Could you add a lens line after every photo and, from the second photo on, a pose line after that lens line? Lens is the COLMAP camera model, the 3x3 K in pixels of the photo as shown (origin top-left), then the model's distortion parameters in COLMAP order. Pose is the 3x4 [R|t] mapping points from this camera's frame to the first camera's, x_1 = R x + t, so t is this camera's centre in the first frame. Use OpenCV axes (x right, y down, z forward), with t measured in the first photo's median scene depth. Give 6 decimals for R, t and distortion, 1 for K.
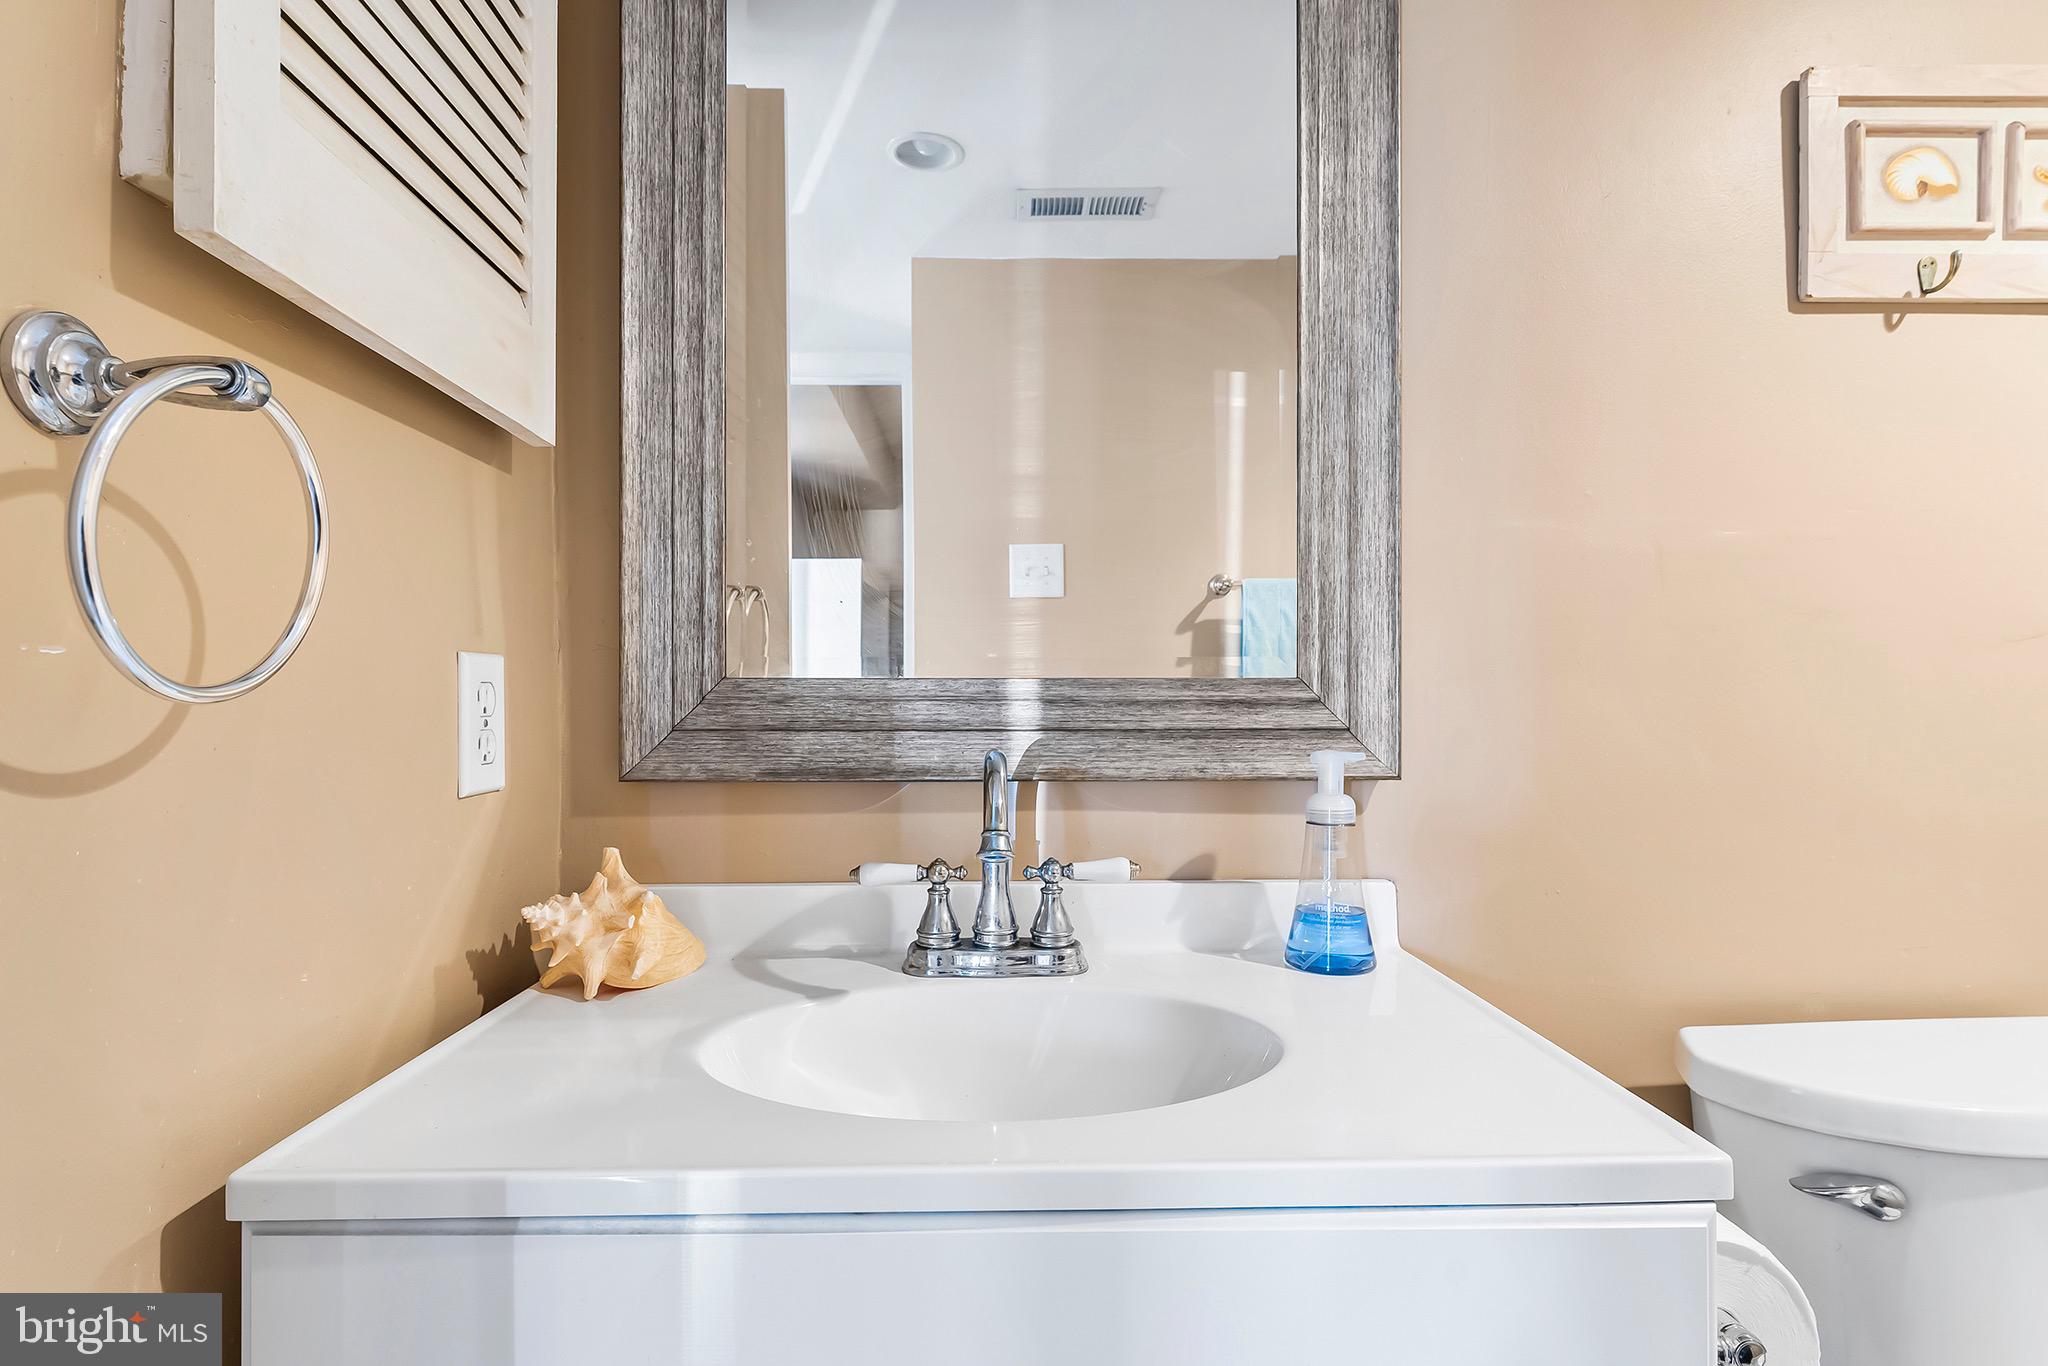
lens RADIAL K [[1021.7, 0, 1014.4], [0, 1021.7, 685.7], [0, 0, 1]] dist [-0.000364, -0.000213]
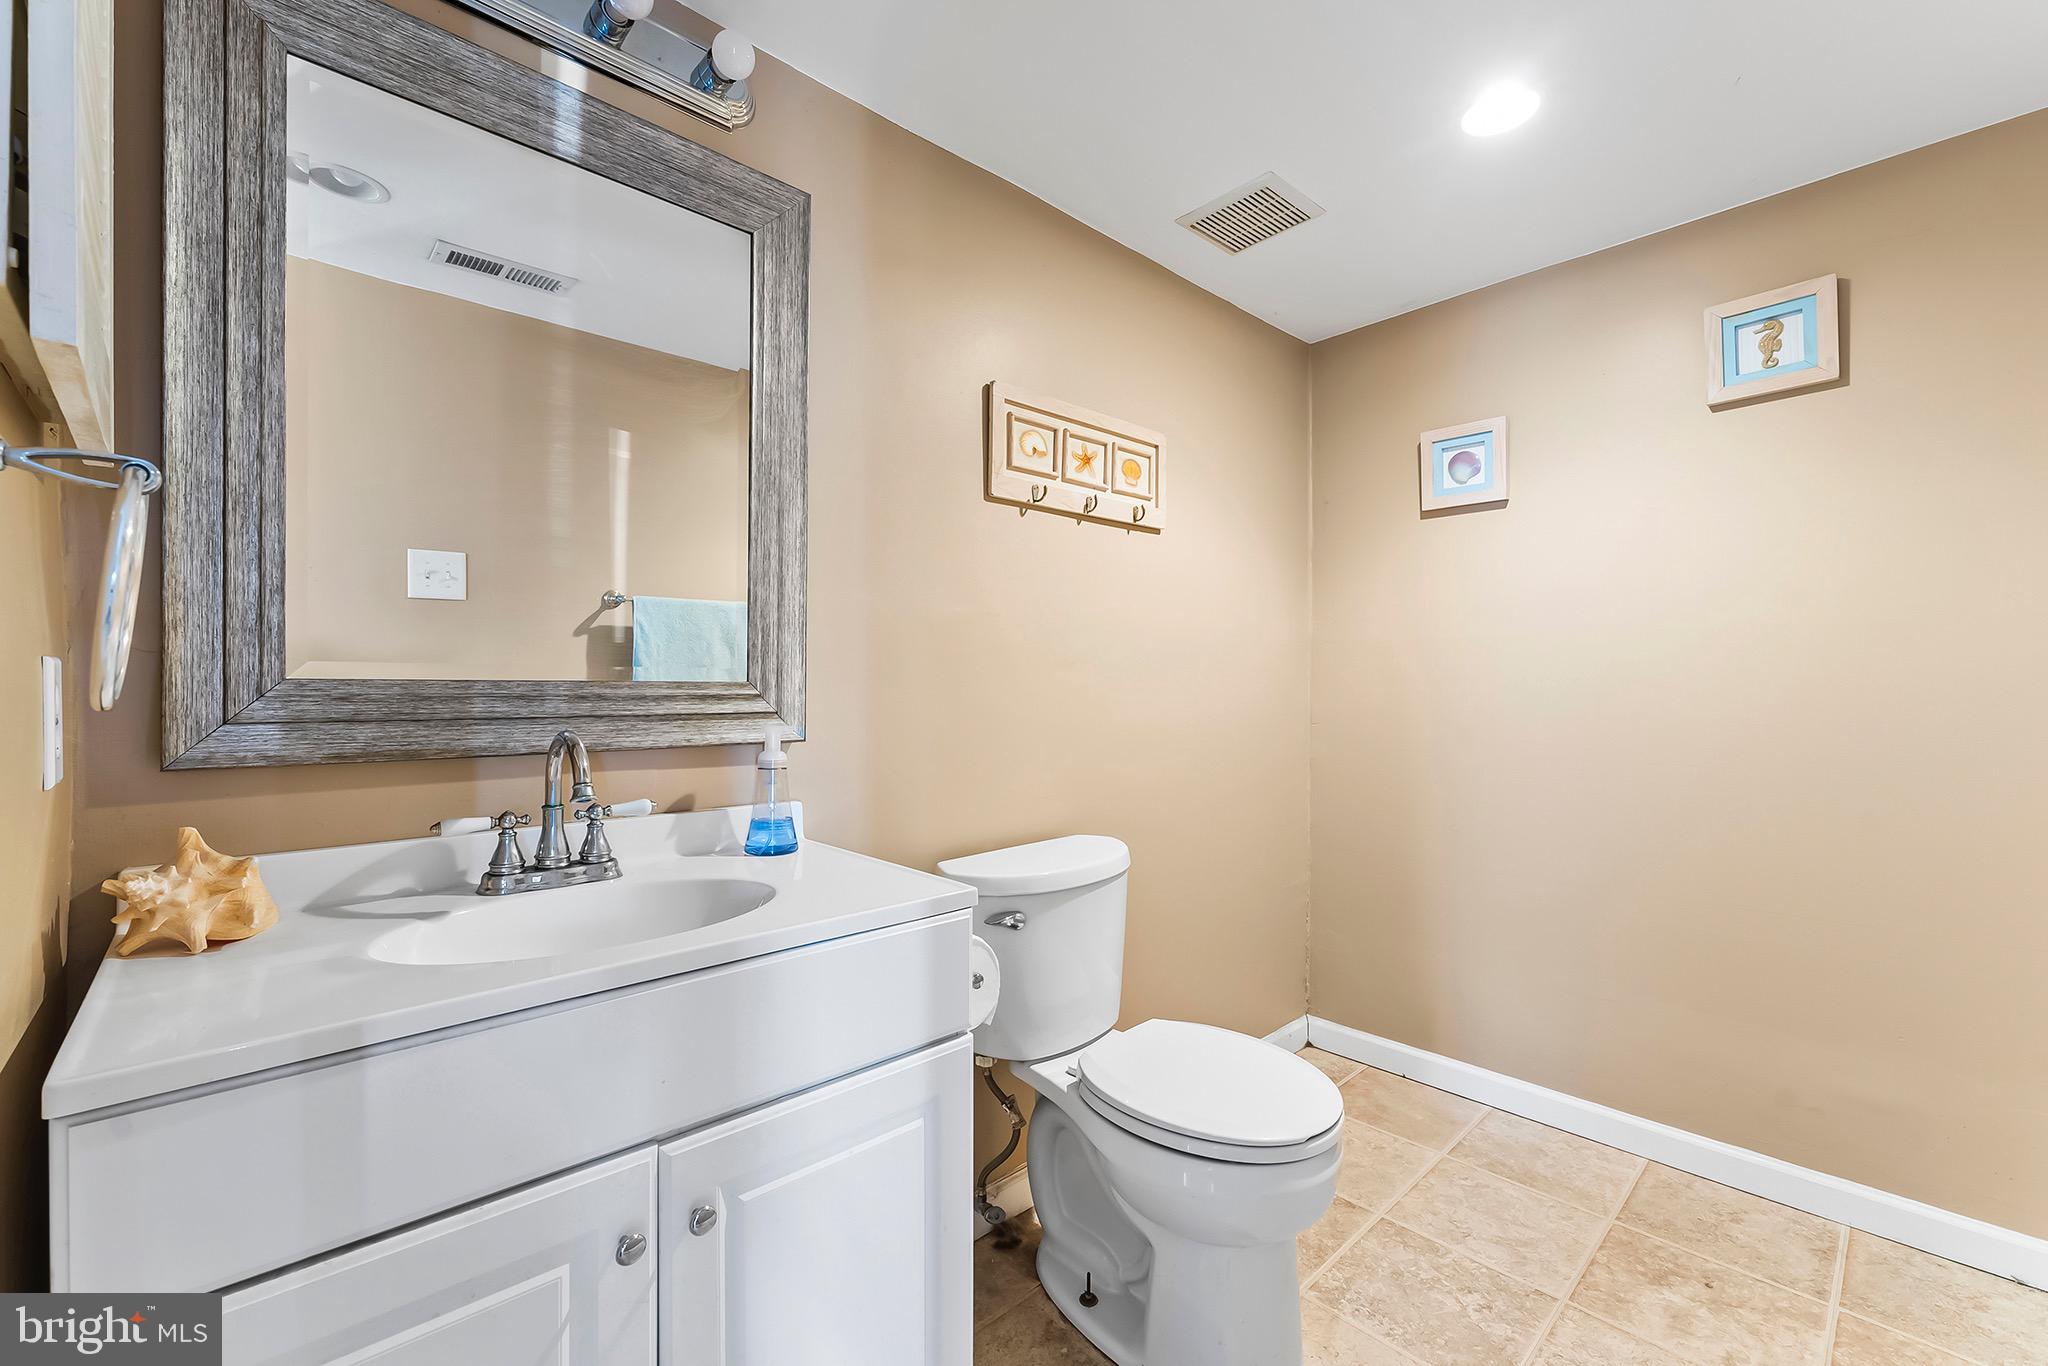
lens RADIAL K [[827.0, 0, 1024.0], [0, 827.0, 683.0], [0, 0, 1]] dist [0.001887, 0.000169]
pose [[0.745815, 0.006342, 0.666123, -0.282067], [-0.012870, 0.999905, 0.004889, -0.018211], [-0.666028, -0.012219, 0.745826, -0.286626]]
